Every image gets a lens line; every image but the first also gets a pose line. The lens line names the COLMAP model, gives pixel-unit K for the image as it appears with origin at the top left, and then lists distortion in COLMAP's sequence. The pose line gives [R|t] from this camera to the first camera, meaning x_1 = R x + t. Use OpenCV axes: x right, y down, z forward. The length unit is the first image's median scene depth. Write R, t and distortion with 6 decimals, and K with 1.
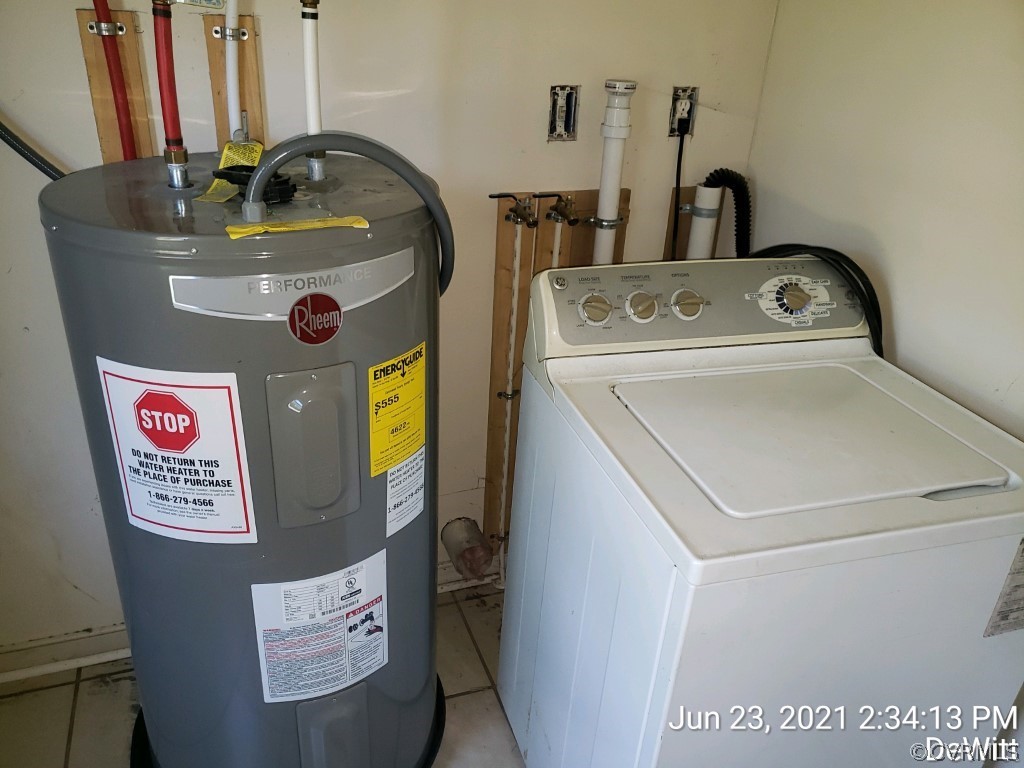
lens RADIAL K [[791.1, 0, 512.1], [0, 791.1, 366.0], [0, 0, 1]] dist [0.107830, -0.151954]
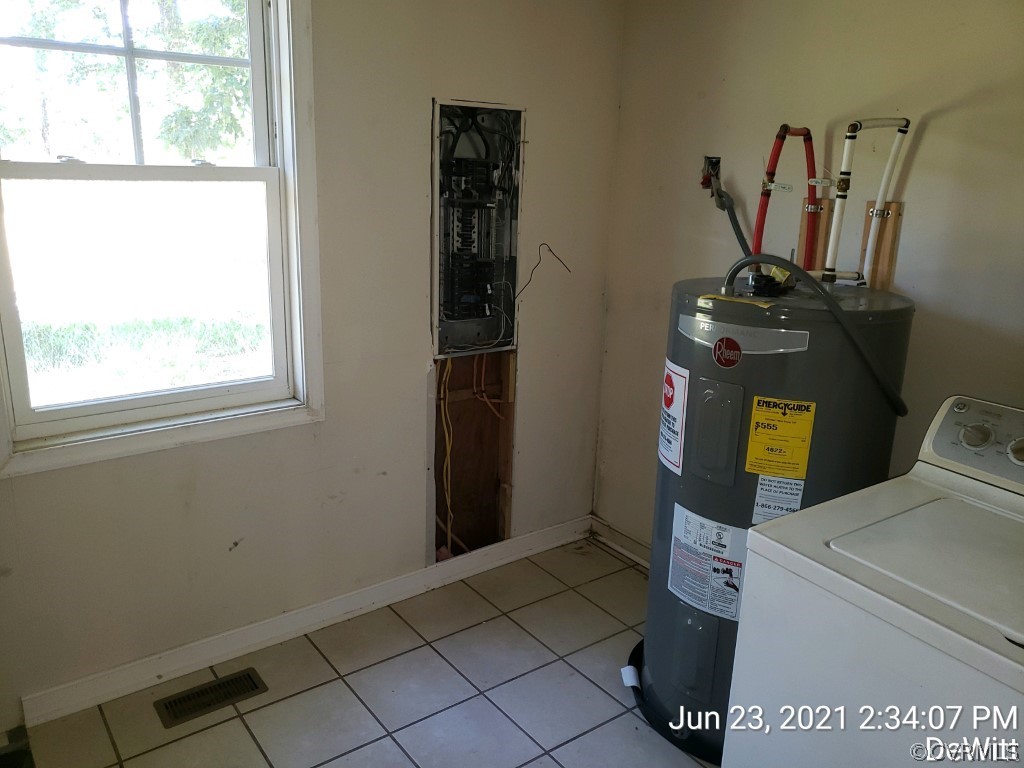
lens RADIAL K [[791.1, 0, 512.1], [0, 791.1, 366.0], [0, 0, 1]] dist [0.107830, -0.151954]
pose [[0.303890, 0.198705, -0.931755, 1.121127], [-0.422185, 0.904823, 0.055266, 0.063417], [0.854055, 0.376578, 0.358857, -0.017975]]
